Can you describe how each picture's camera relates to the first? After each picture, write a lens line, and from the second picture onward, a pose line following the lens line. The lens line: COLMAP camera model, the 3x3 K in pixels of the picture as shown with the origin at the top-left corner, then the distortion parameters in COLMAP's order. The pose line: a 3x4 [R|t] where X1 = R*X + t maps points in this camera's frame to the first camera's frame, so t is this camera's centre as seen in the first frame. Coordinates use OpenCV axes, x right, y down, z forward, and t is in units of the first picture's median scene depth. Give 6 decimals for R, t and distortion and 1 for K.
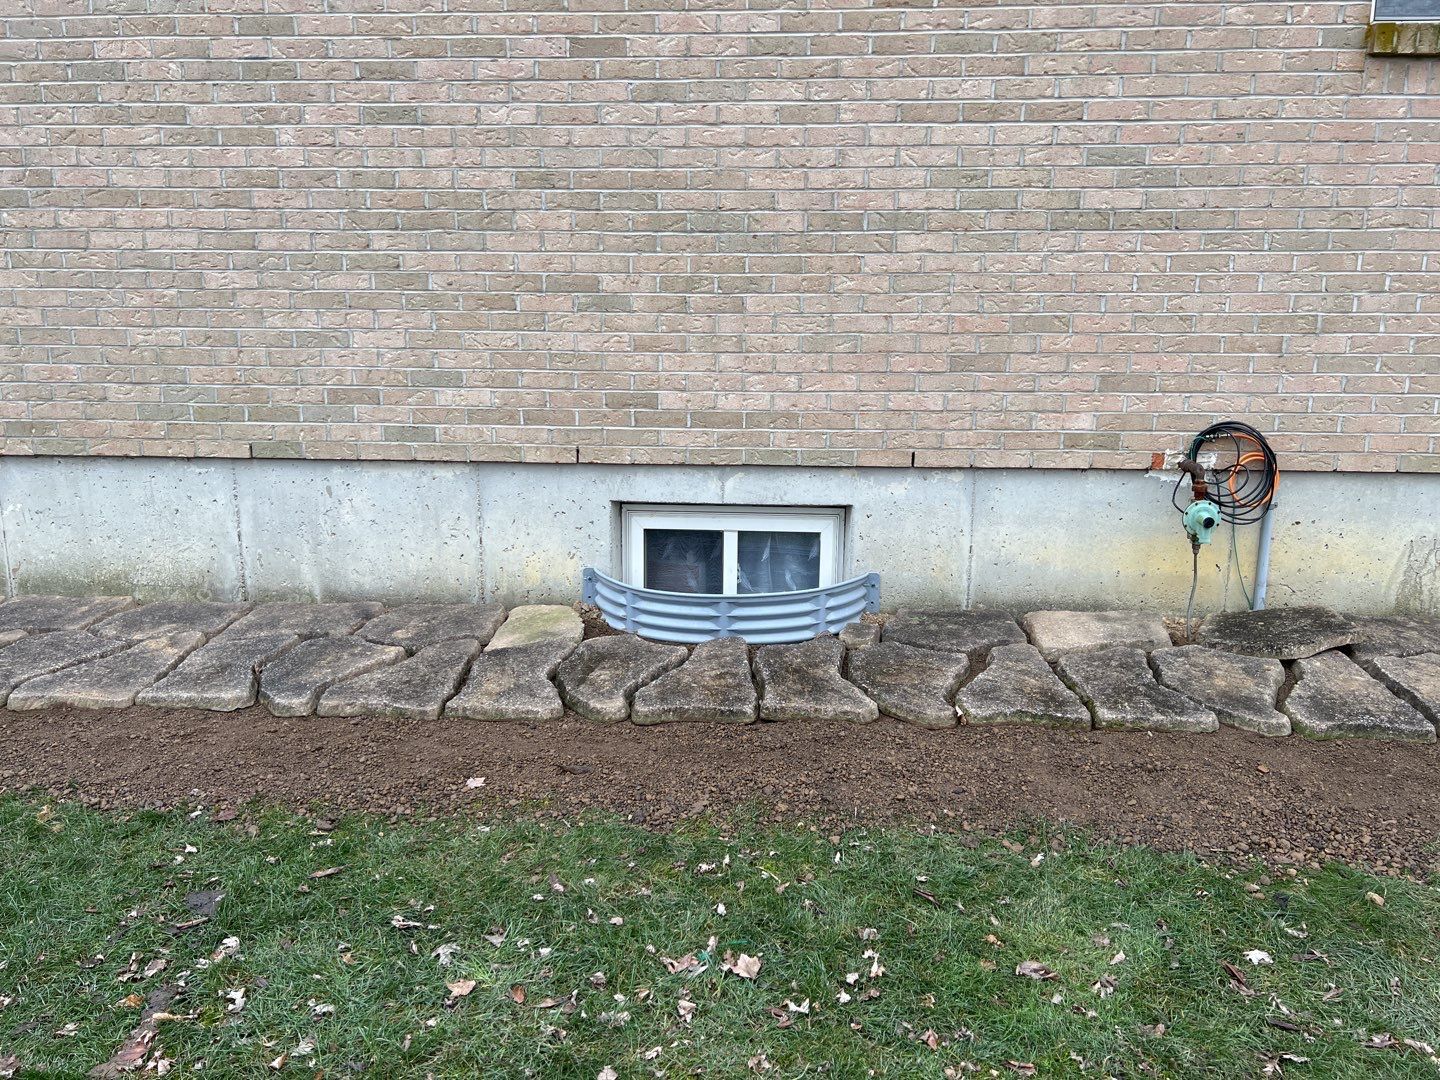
lens RADIAL K [[1073.6, 0, 715.4], [0, 1073.6, 565.3], [0, 0, 1]] dist [0.041824, -0.044126]
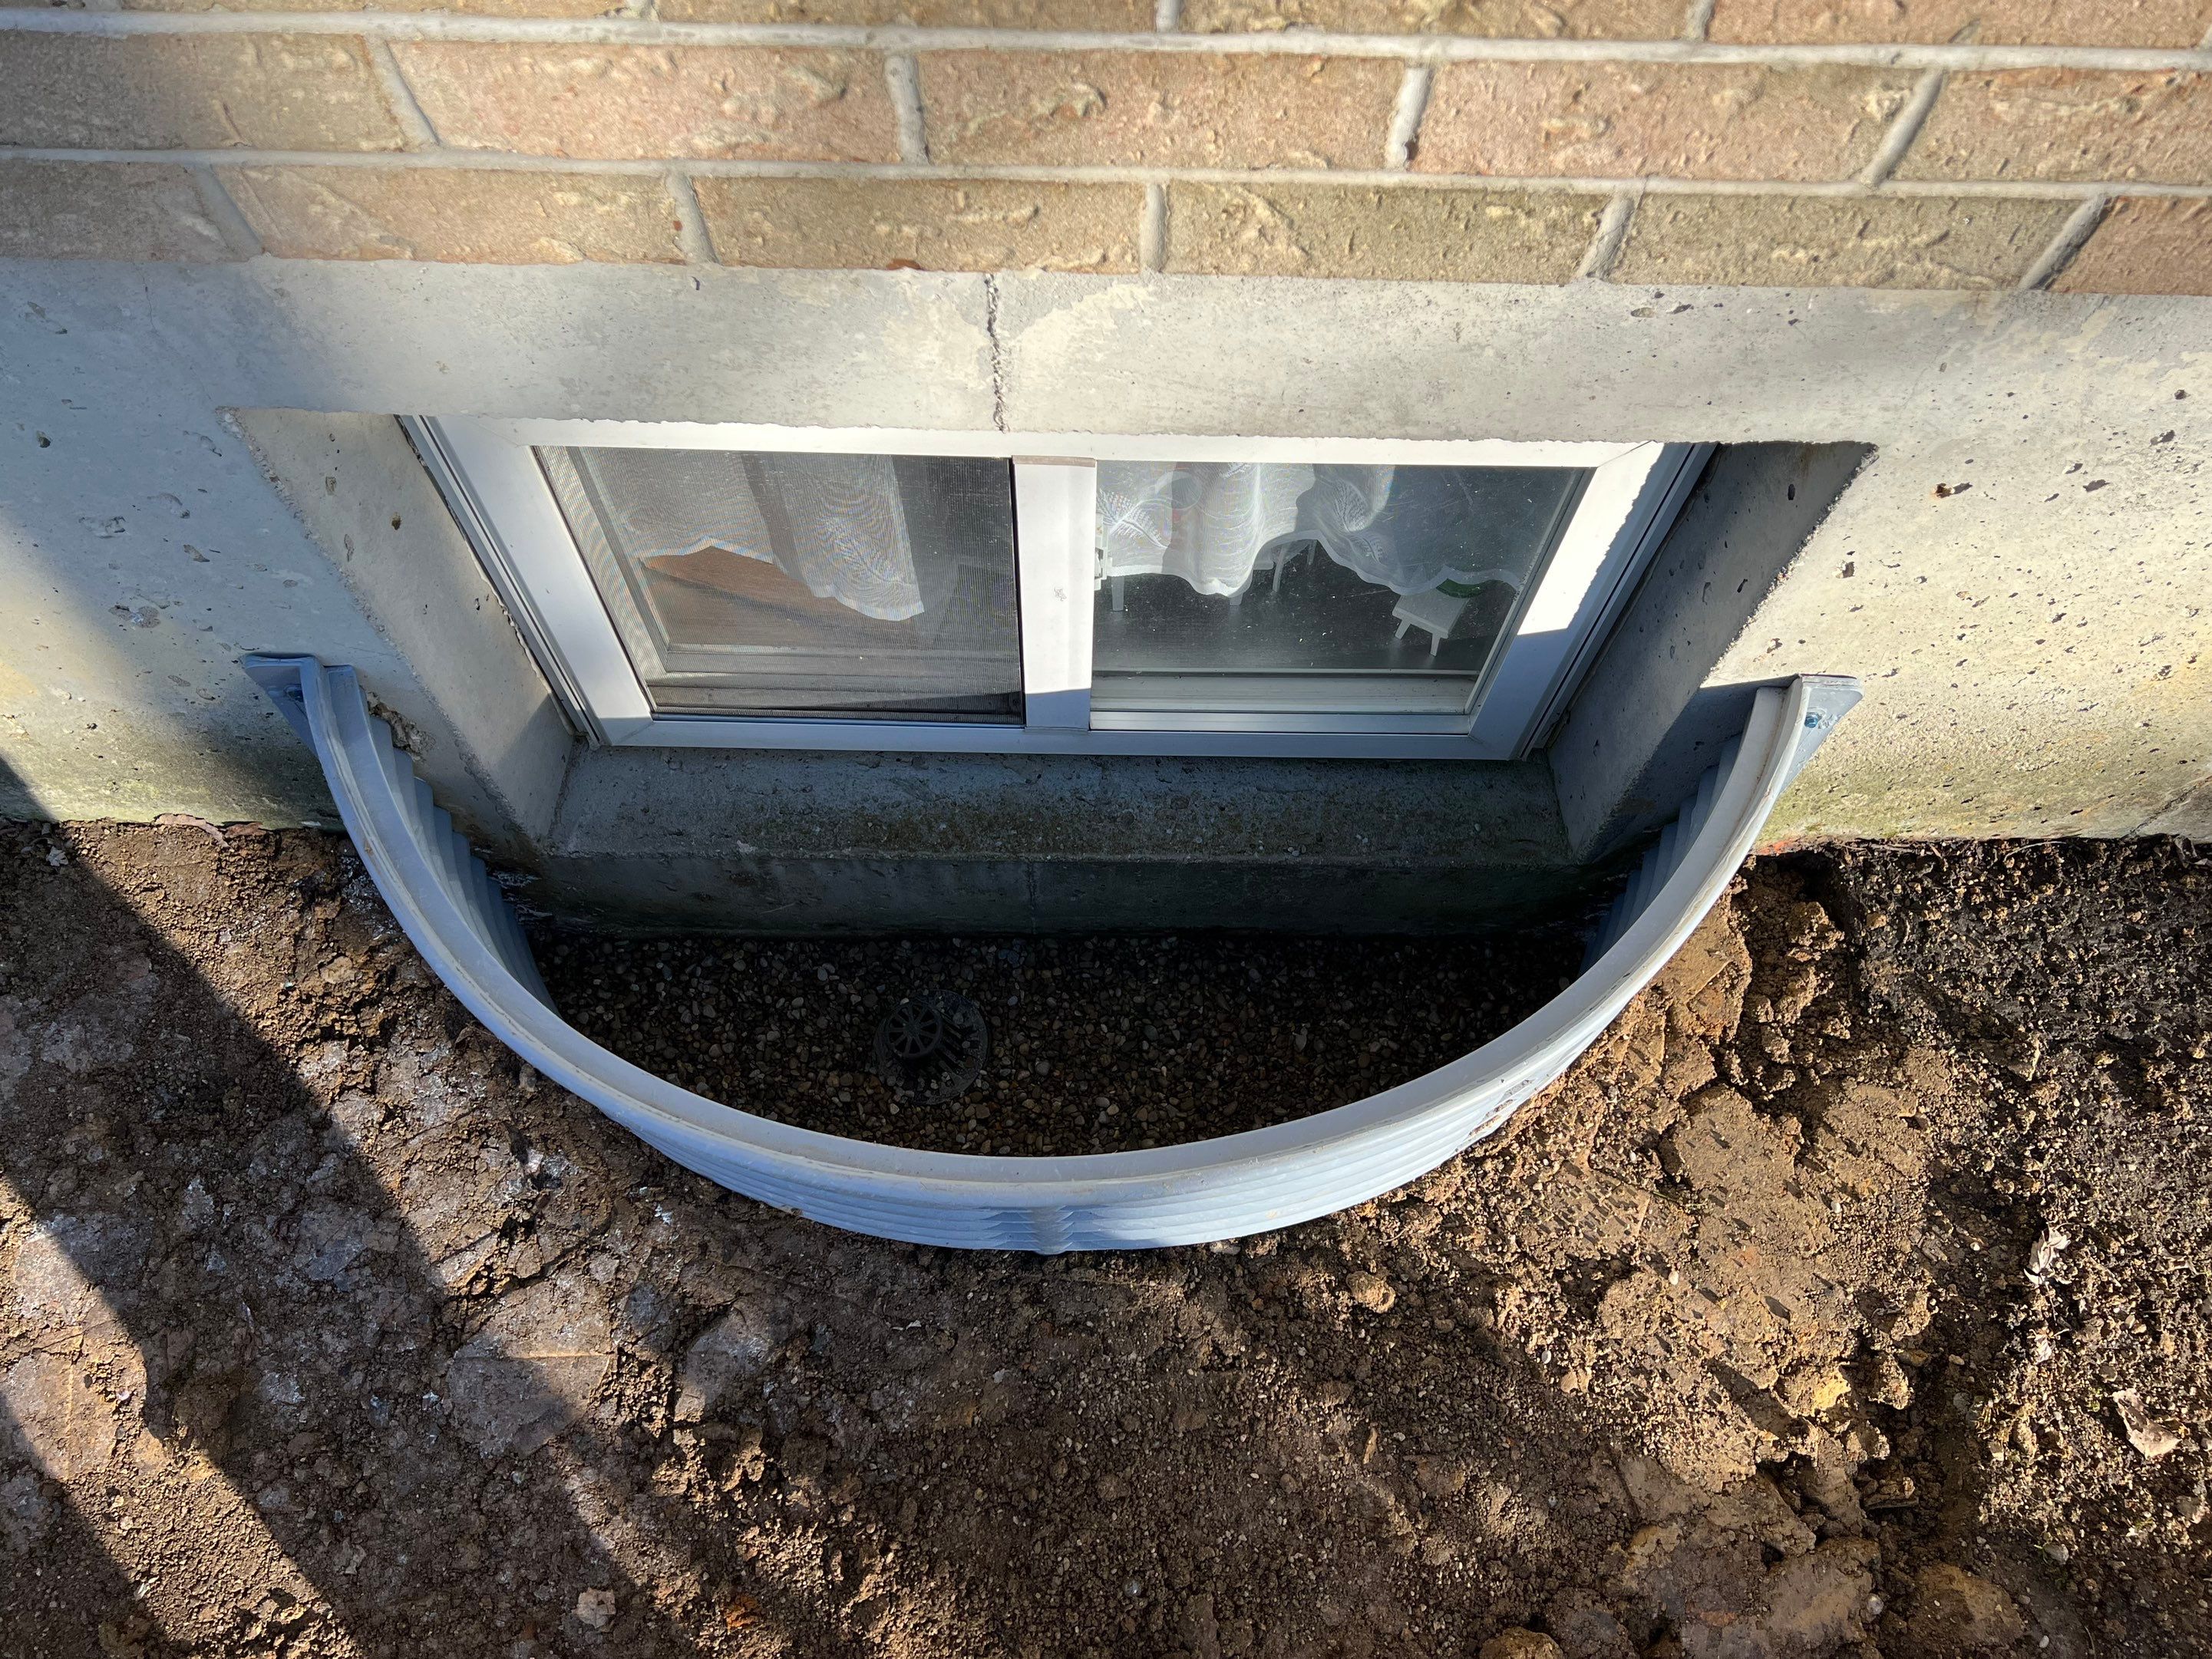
lens RADIAL K [[1649.0, 0, 1102.3], [0, 1649.0, 826.4], [0, 0, 1]] dist [0.041824, -0.044126]
pose [[0.998847, -0.038774, 0.028301, 0.012769], [0.000802, 0.602947, 0.797781, -0.211299], [-0.047997, -0.796838, 0.602283, 0.834237]]
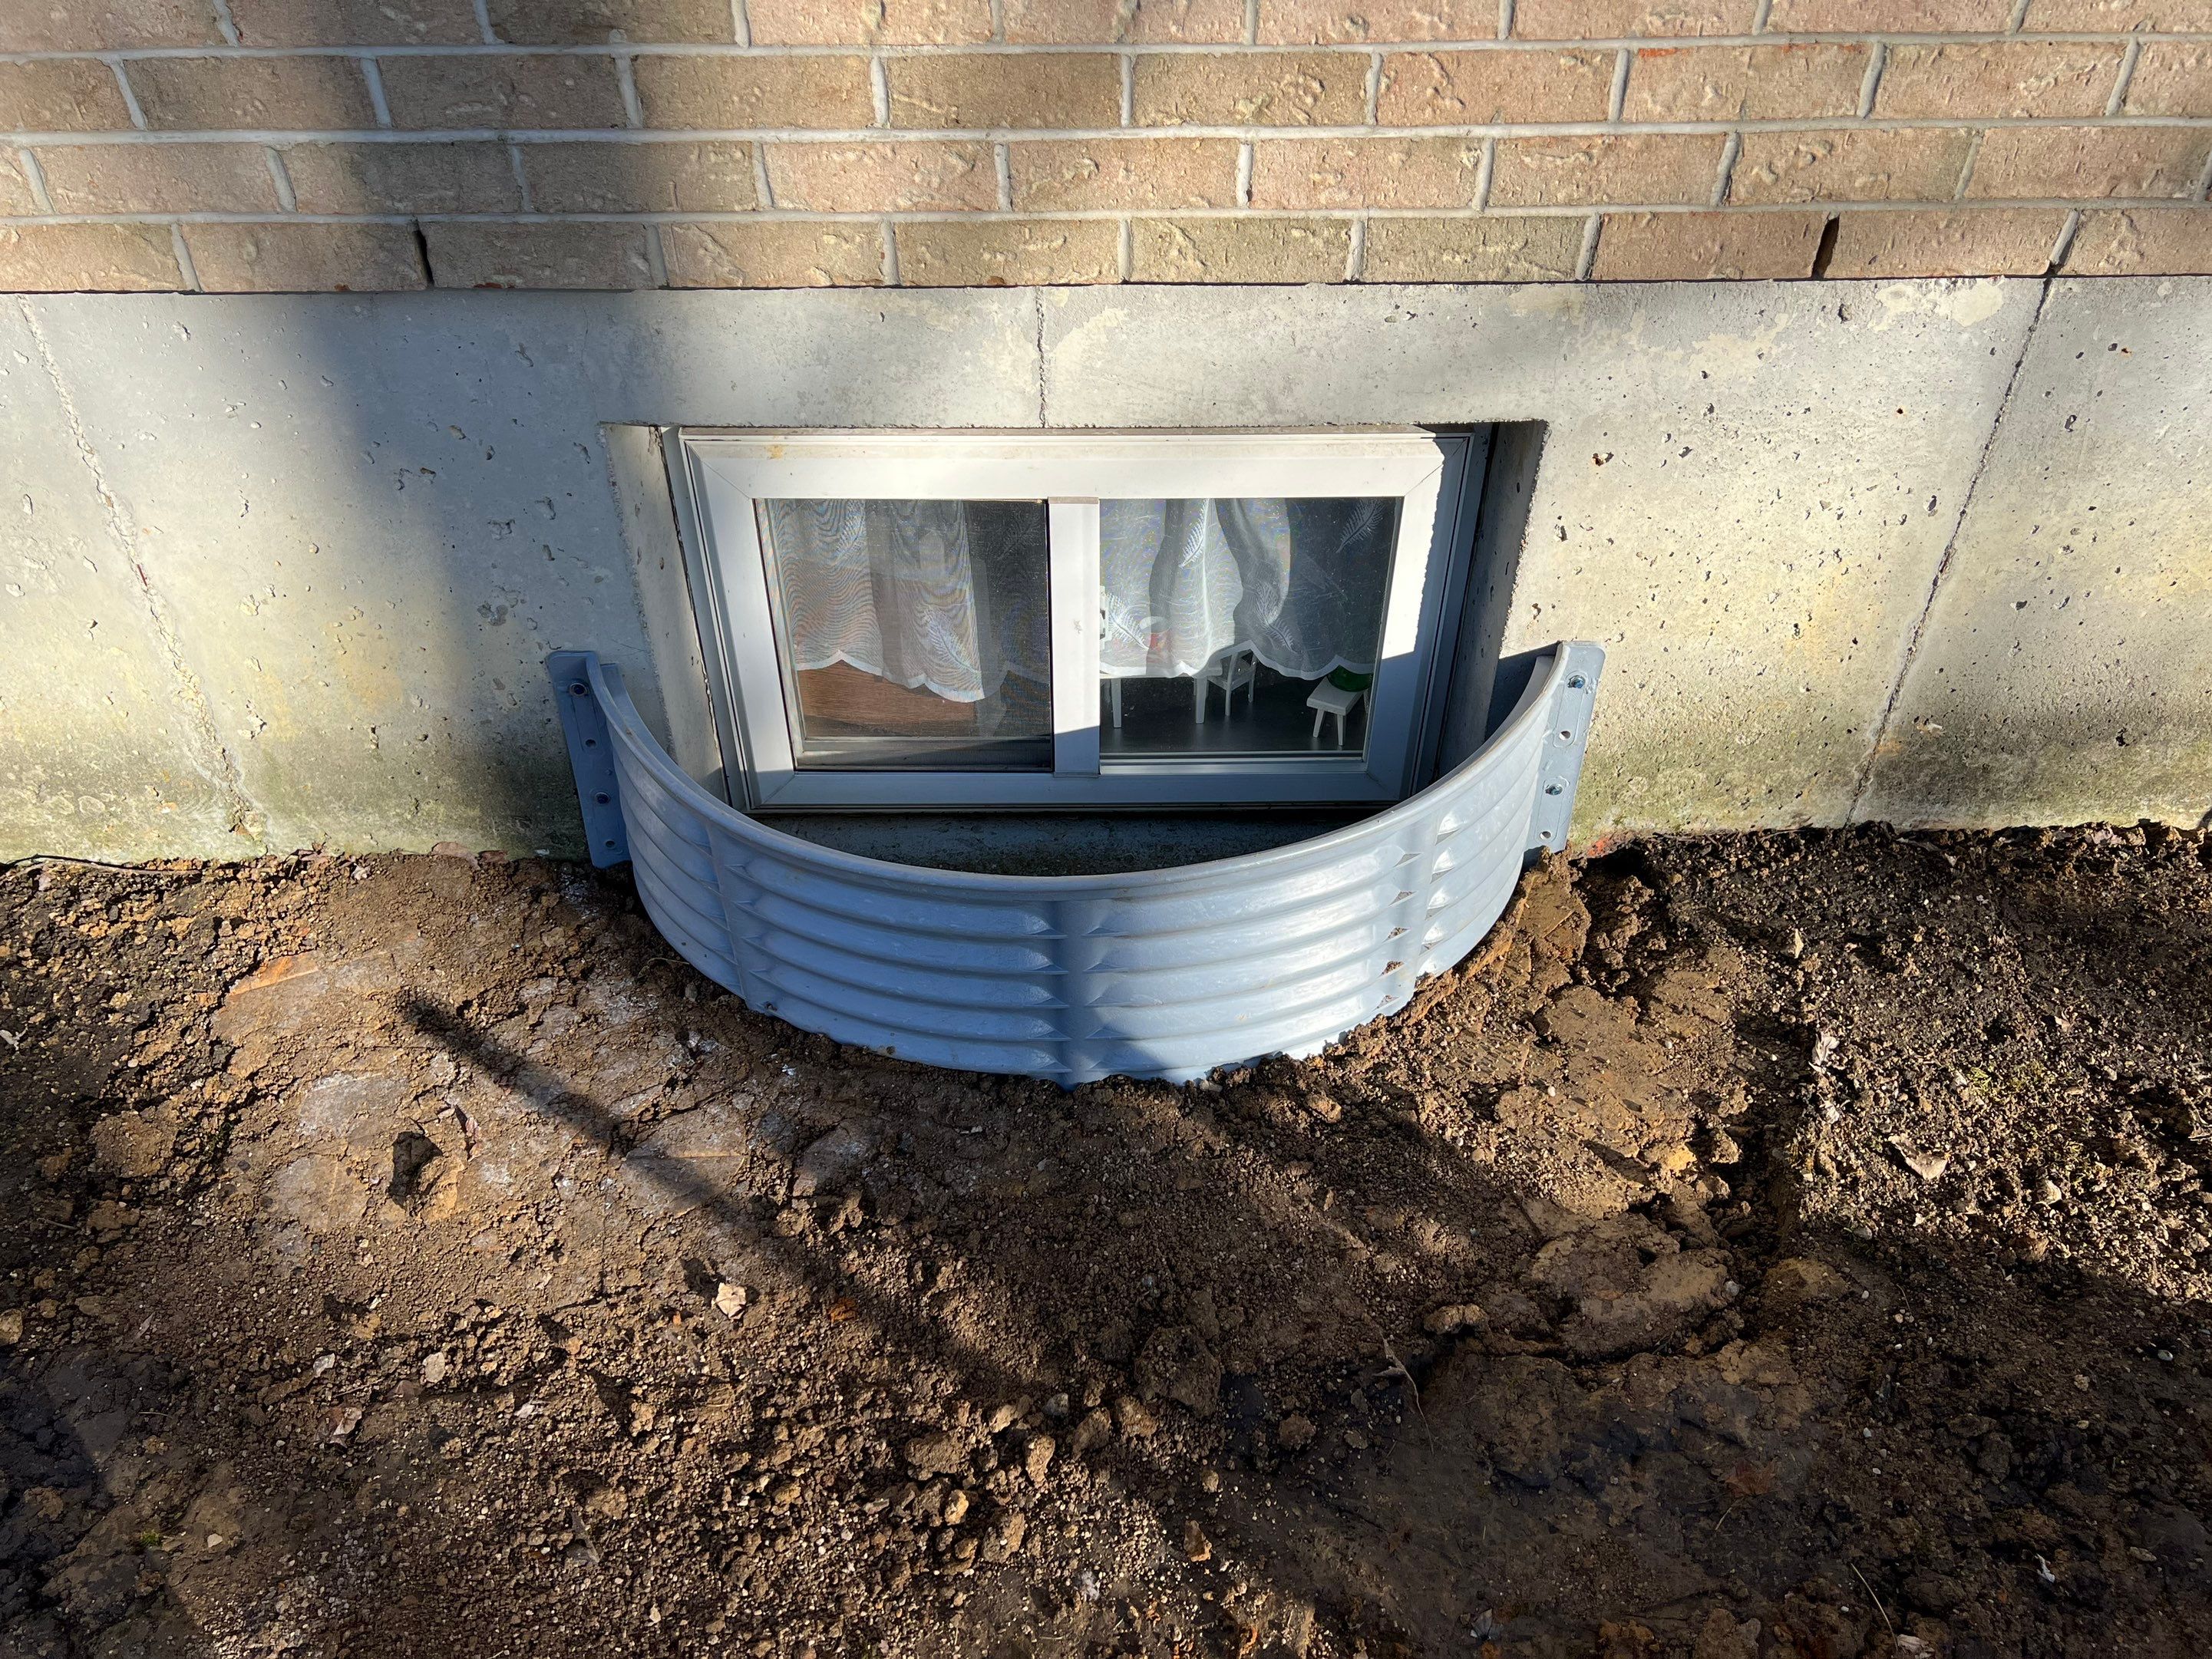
lens RADIAL K [[1649.0, 0, 1098.7], [0, 1649.0, 841.5], [0, 0, 1]] dist [0.041824, -0.044126]
pose [[0.997908, -0.049085, 0.042080, -0.001331], [0.023800, 0.884040, 0.466805, -0.158039], [-0.060113, -0.464827, 0.883358, 0.612930]]
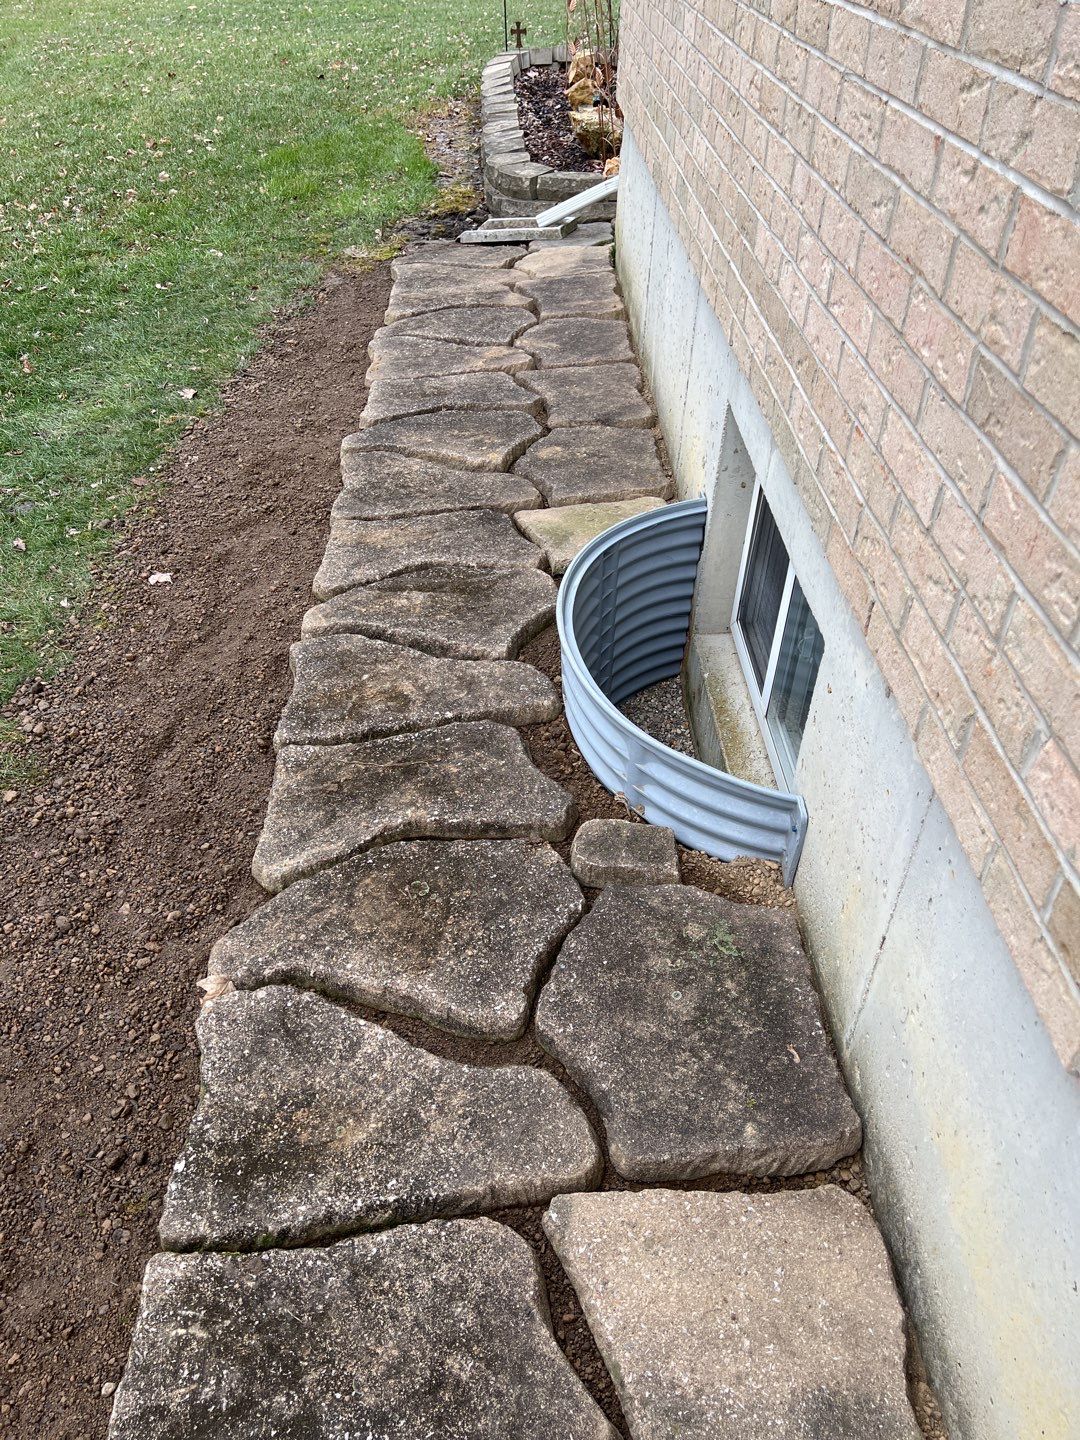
lens RADIAL K [[1073.6, 0, 542.1], [0, 1073.6, 730.1], [0, 0, 1]] dist [0.041824, -0.044126]
pose [[0.088740, 0.626611, -0.774263, 0.459232], [-0.239903, 0.767892, 0.593959, -0.250564], [0.966733, 0.133040, 0.218469, 0.823100]]
